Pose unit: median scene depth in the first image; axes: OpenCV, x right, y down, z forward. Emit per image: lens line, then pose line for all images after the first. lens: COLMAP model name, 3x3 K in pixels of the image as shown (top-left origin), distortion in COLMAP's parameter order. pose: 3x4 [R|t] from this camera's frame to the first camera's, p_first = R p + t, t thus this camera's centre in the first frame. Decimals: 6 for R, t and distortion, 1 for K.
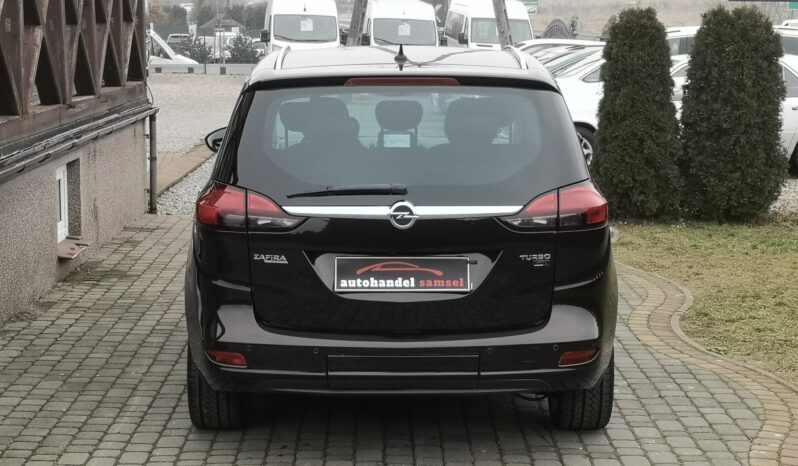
lens RADIAL K [[1607.8, 0, 399.0], [0, 1607.8, 233.0], [0, 0, 1]] dist [0.041342, 0.117347]
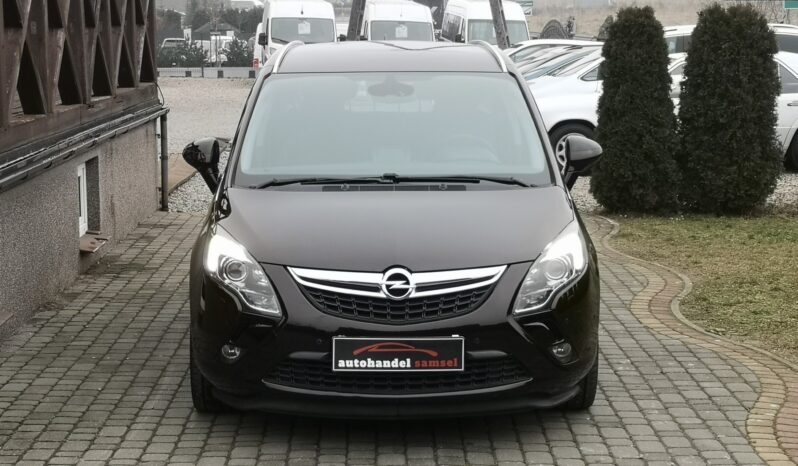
lens RADIAL K [[1631.6, 0, 383.6], [0, 1631.6, 231.0], [0, 0, 1]] dist [0.025470, 0.186797]
pose [[0.999957, -0.007743, -0.005200, -0.009168], [0.007717, 0.999957, -0.005099, 0.008111], [0.005239, 0.005058, 0.999973, -0.047091]]
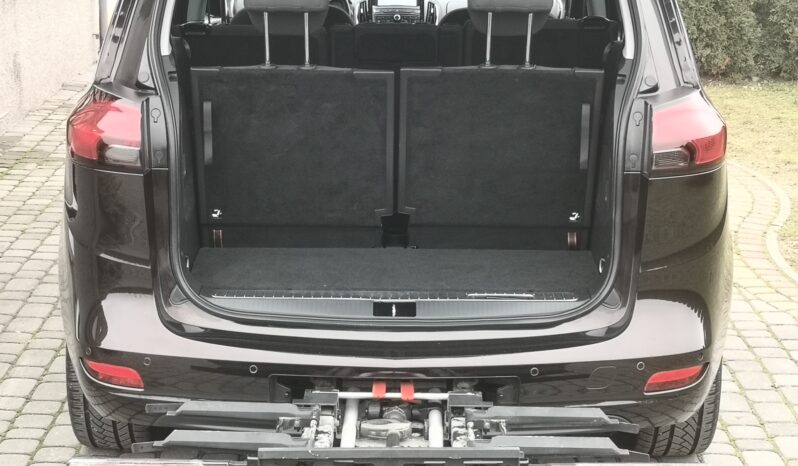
lens RADIAL K [[1611.1, 0, 399.0], [0, 1611.1, 233.0], [0, 0, 1]] dist [0.037570, 0.215094]
pose [[0.999928, 0.008647, -0.008322, 0.004978], [-0.007616, 0.993116, 0.116888, -0.027802], [0.009276, -0.116816, 0.993110, 0.209158]]
